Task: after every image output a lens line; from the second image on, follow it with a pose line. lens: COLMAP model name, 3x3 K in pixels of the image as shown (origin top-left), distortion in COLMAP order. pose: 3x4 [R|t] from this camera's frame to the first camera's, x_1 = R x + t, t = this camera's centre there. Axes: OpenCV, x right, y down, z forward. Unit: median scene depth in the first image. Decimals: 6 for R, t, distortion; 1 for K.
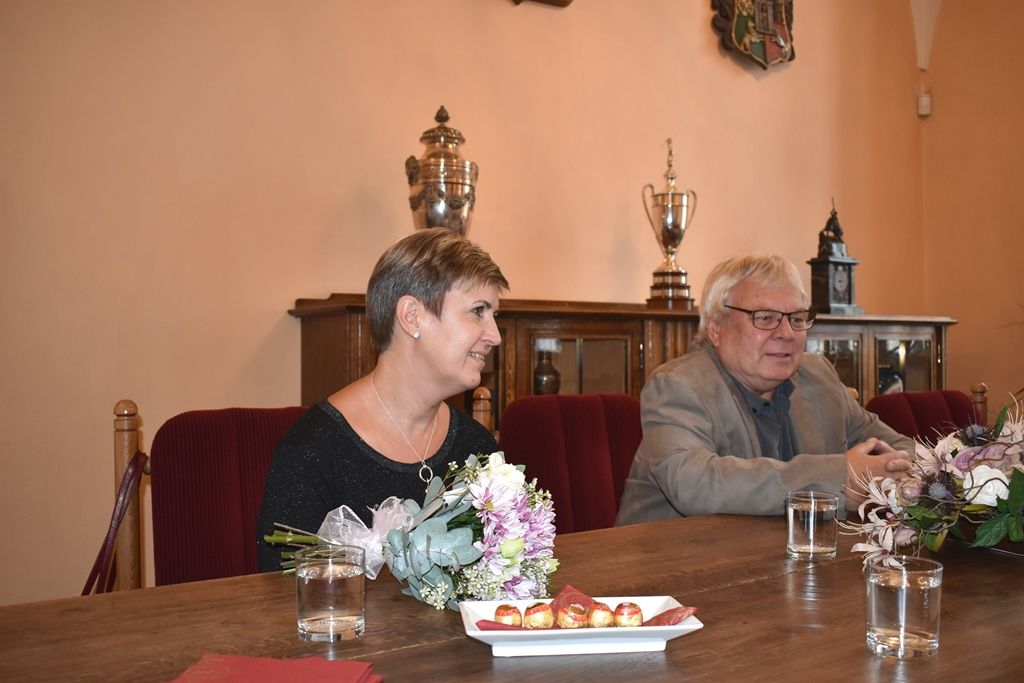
lens RADIAL K [[981.5, 0, 512.0], [0, 981.5, 341.5], [0, 0, 1]] dist [-0.076774, 0.005708]
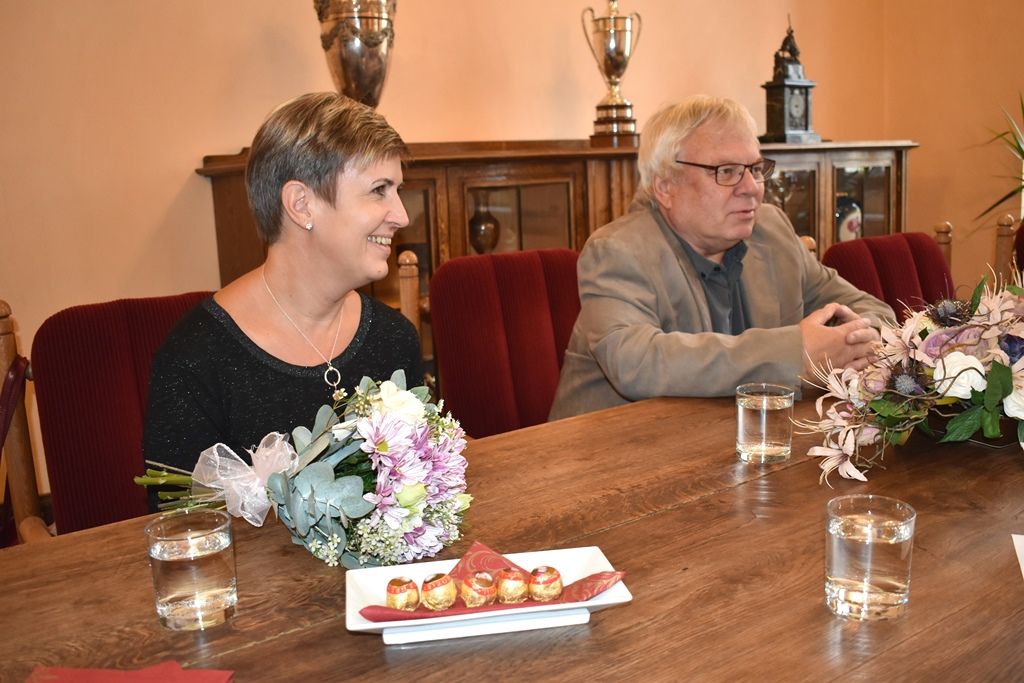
lens RADIAL K [[981.5, 0, 512.0], [0, 981.5, 341.5], [0, 0, 1]] dist [-0.076774, 0.005708]
pose [[0.998109, -0.048642, 0.037595, 0.037931], [0.041067, 0.982617, 0.181048, -0.042989], [-0.045748, -0.179161, 0.982756, 0.113908]]
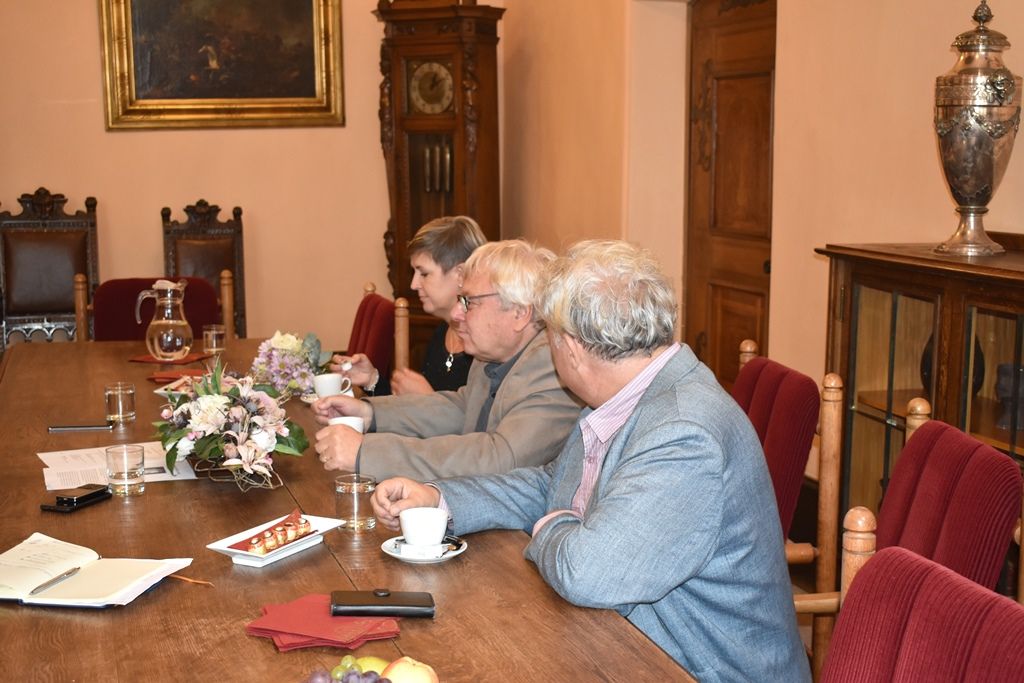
lens RADIAL K [[1419.2, 0, 512.0], [0, 1419.2, 341.5], [0, 0, 1]] dist [-0.036805, 0.025113]
pose [[-0.281985, 0.133128, -0.950137, 1.938314], [0.004385, 0.990495, 0.137481, -0.212460], [0.959409, 0.034601, -0.279889, 1.613084]]
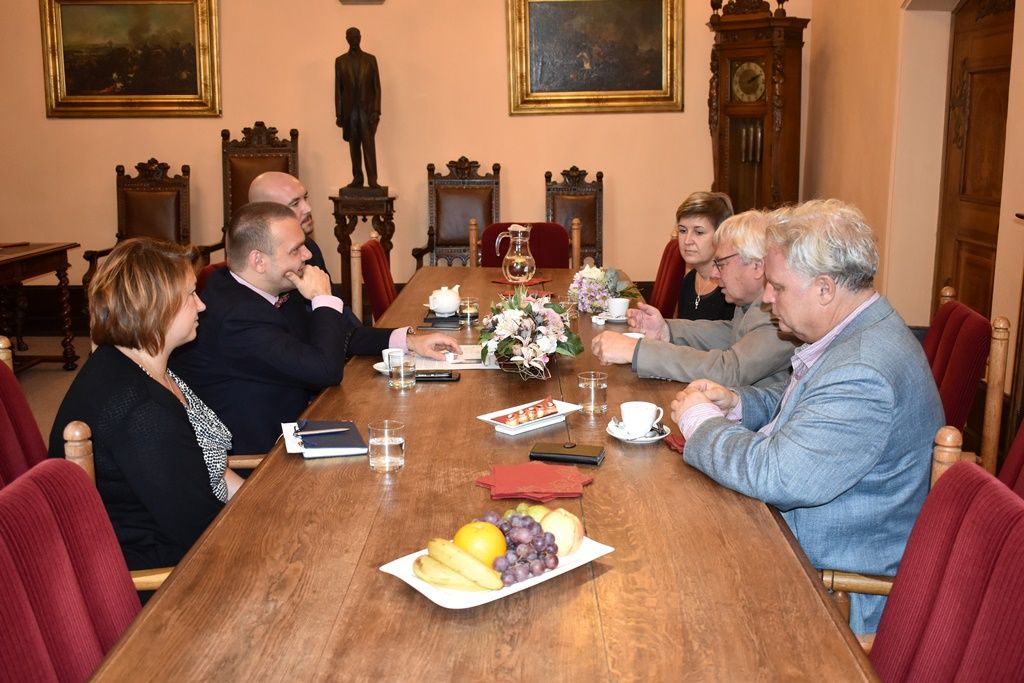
lens RADIAL K [[1053.1, 0, 512.0], [0, 1053.1, 341.5], [0, 0, 1]] dist [-0.071367, 0.009253]
pose [[-0.563875, 0.170547, -0.808059, 1.862398], [0.008794, 0.979629, 0.200621, -0.215766], [0.825814, 0.106019, -0.553888, 1.761626]]
